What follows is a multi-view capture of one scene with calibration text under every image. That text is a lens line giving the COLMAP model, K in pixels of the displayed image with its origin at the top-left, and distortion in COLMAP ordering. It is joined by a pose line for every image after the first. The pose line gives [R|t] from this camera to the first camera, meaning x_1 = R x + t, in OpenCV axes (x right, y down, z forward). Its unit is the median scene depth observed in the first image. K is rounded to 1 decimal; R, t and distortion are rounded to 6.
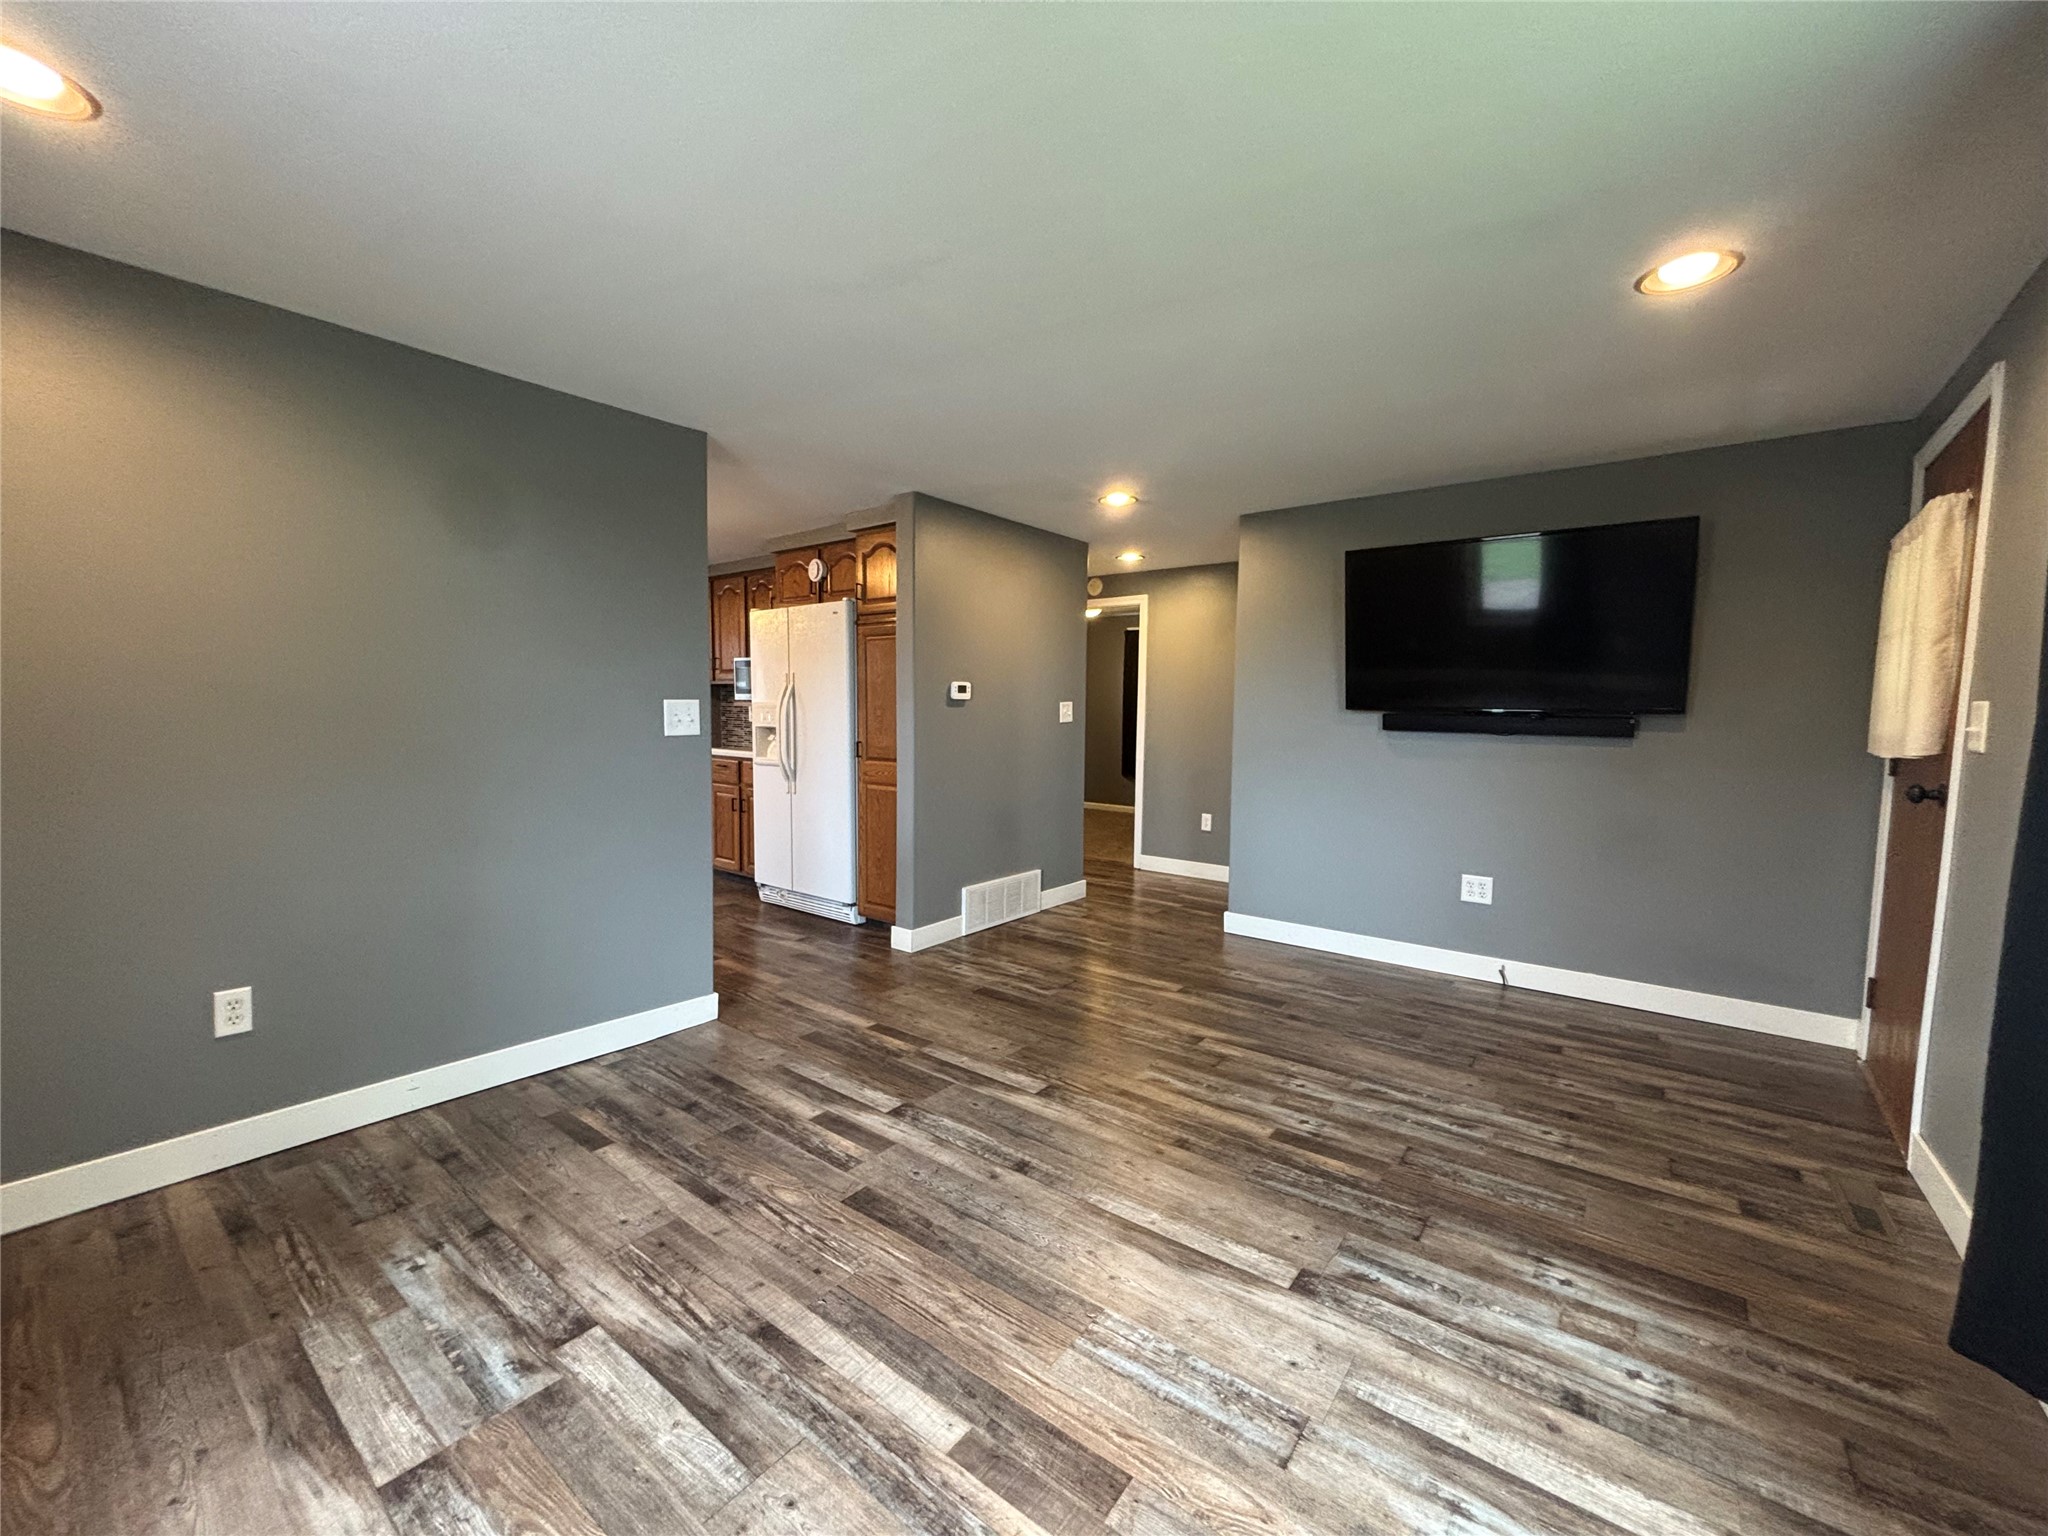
lens RADIAL K [[827.8, 0, 1033.2], [0, 827.8, 757.6], [0, 0, 1]] dist [0.002647, -0.000555]
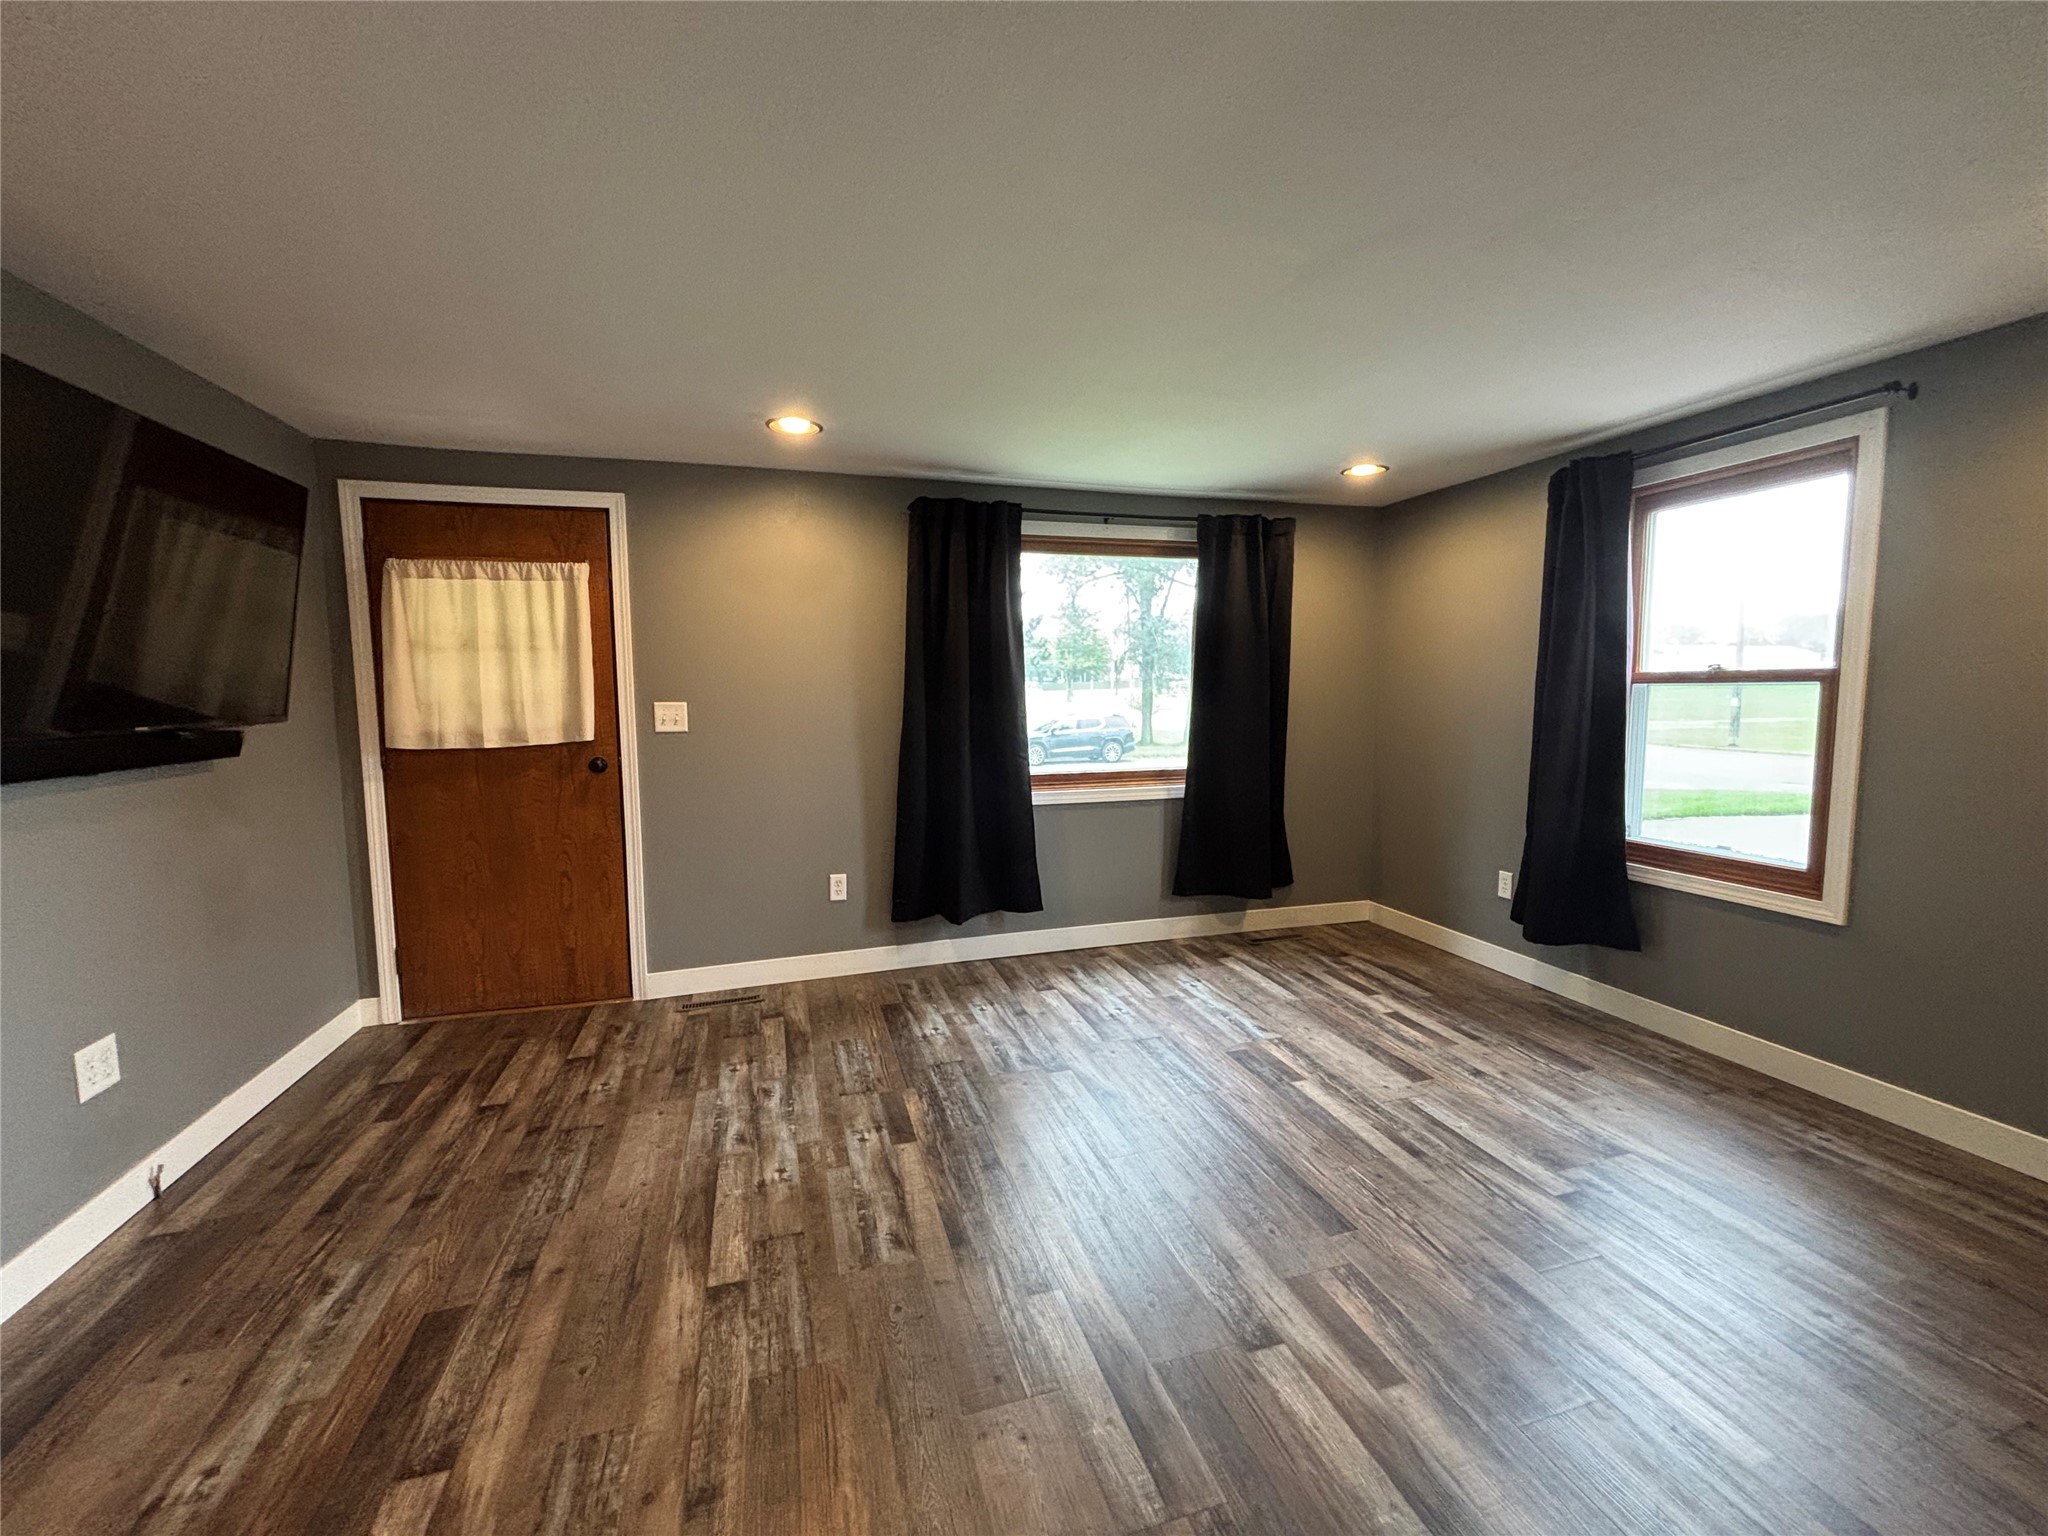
lens RADIAL K [[827.8, 0, 1036.1], [0, 827.8, 755.8], [0, 0, 1]] dist [0.002647, -0.000555]
pose [[-0.819115, -0.054580, 0.571027, -0.406948], [0.033446, 0.989226, 0.142528, -0.152839], [-0.572654, 0.135845, -0.808464, 1.751595]]
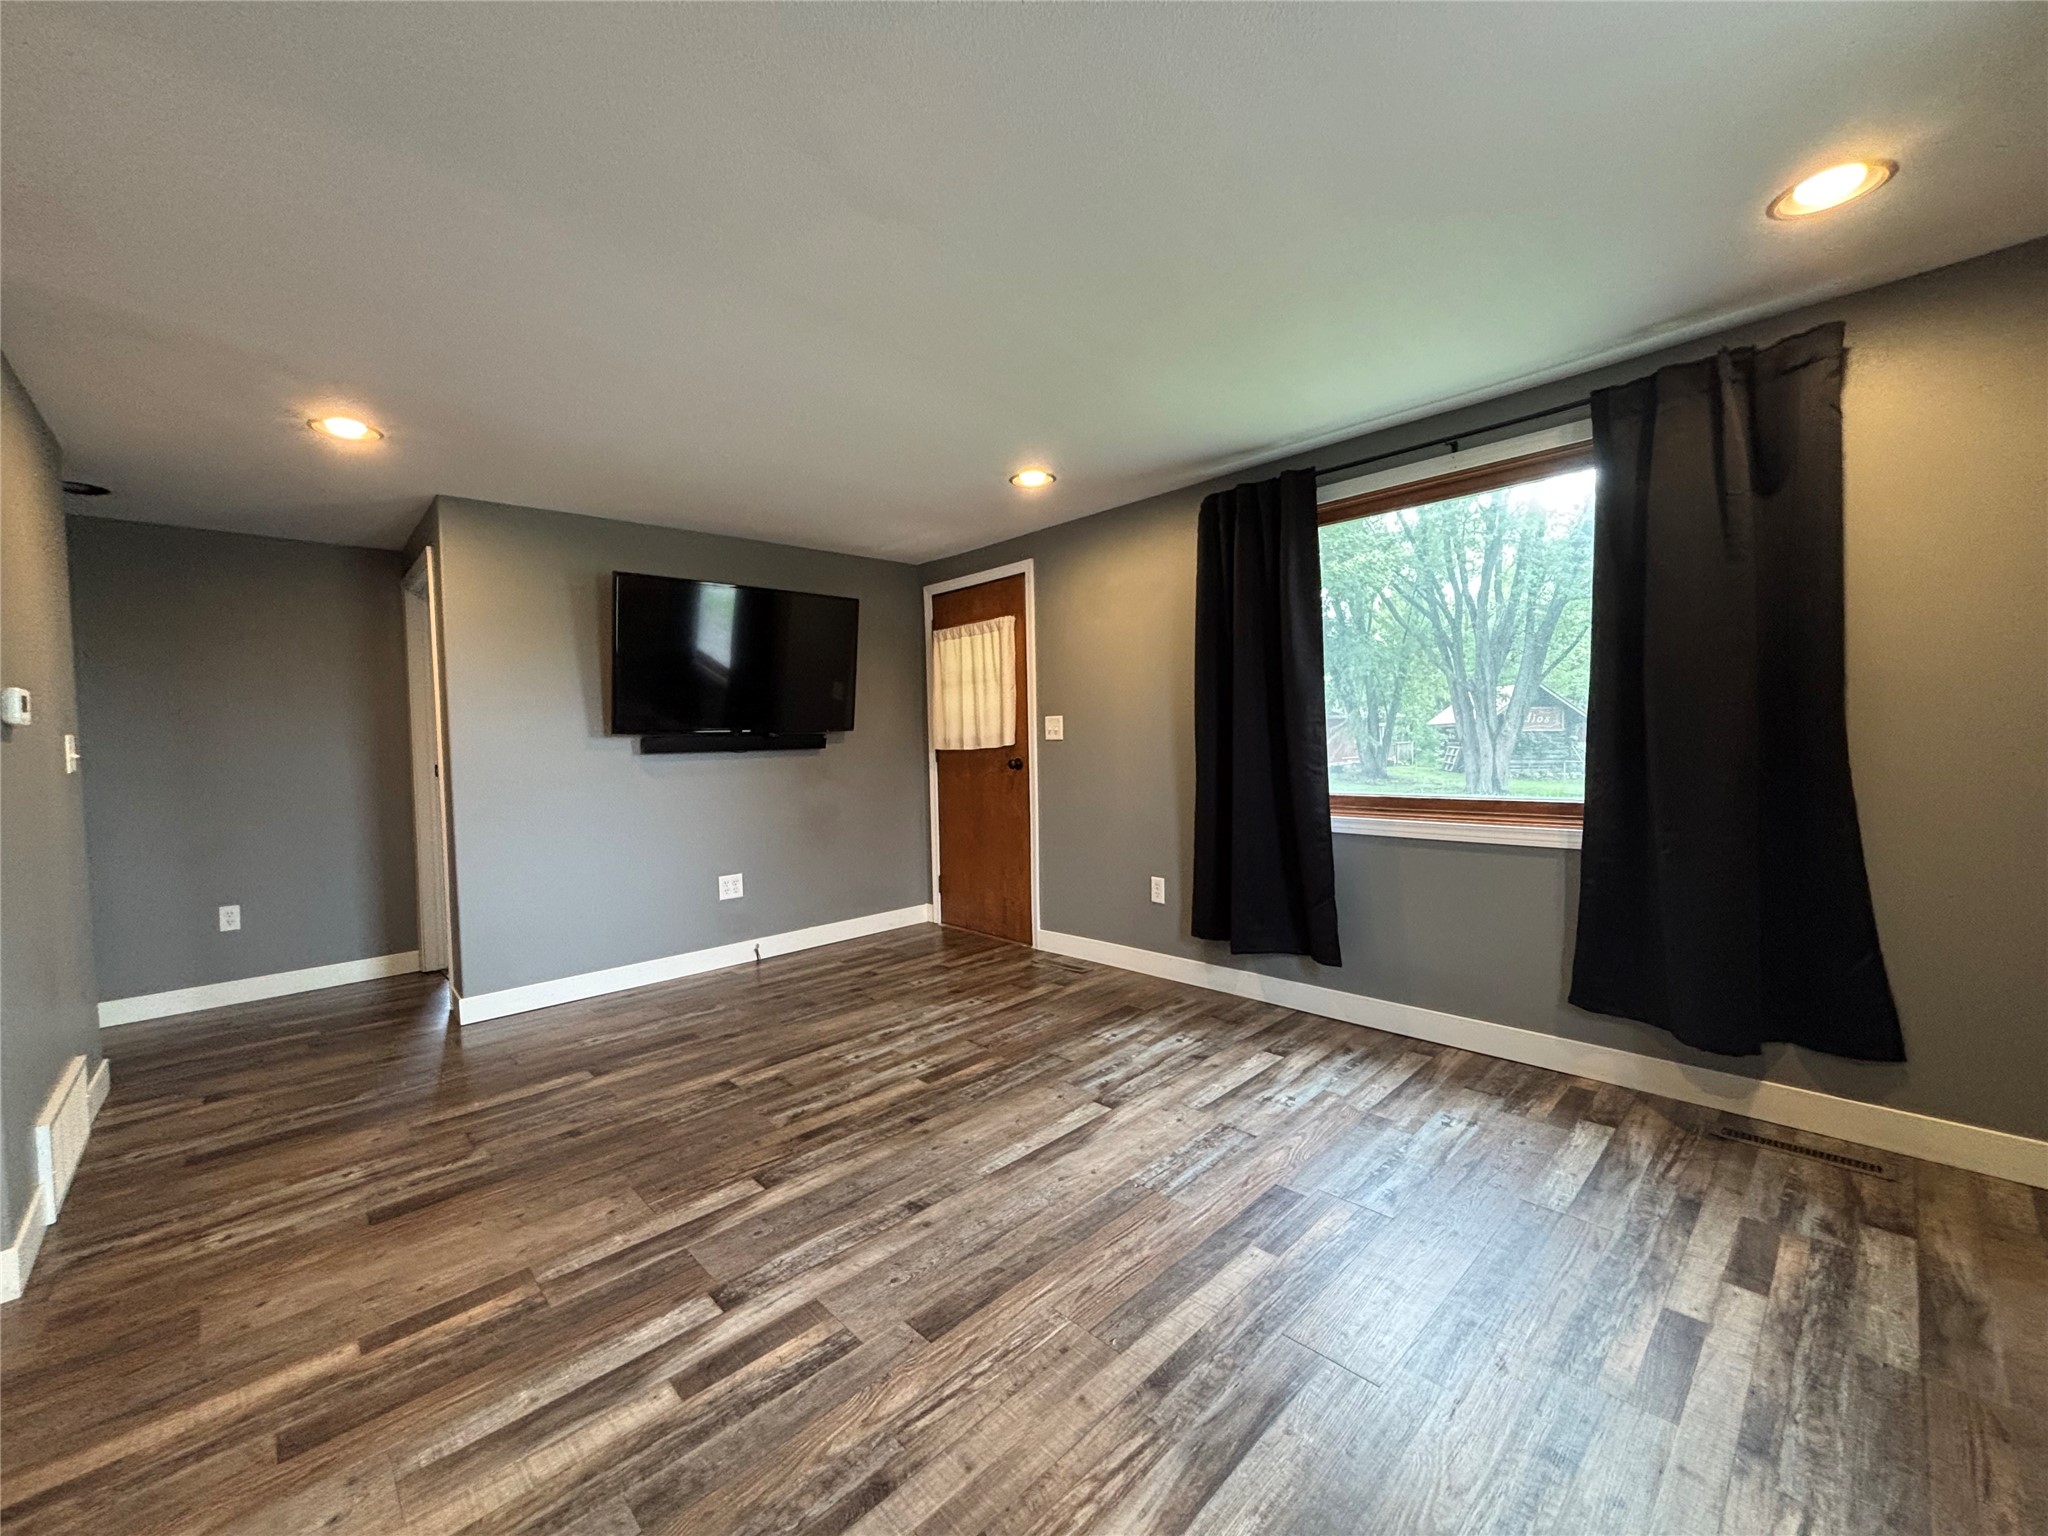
lens RADIAL K [[827.8, 0, 1016.8], [0, 827.8, 756.0], [0, 0, 1]] dist [0.002647, -0.000555]
pose [[0.158801, -0.041423, 0.986441, -0.874150], [0.095351, 0.995093, 0.026436, -0.023128], [-0.982696, 0.089860, 0.161971, 0.676294]]
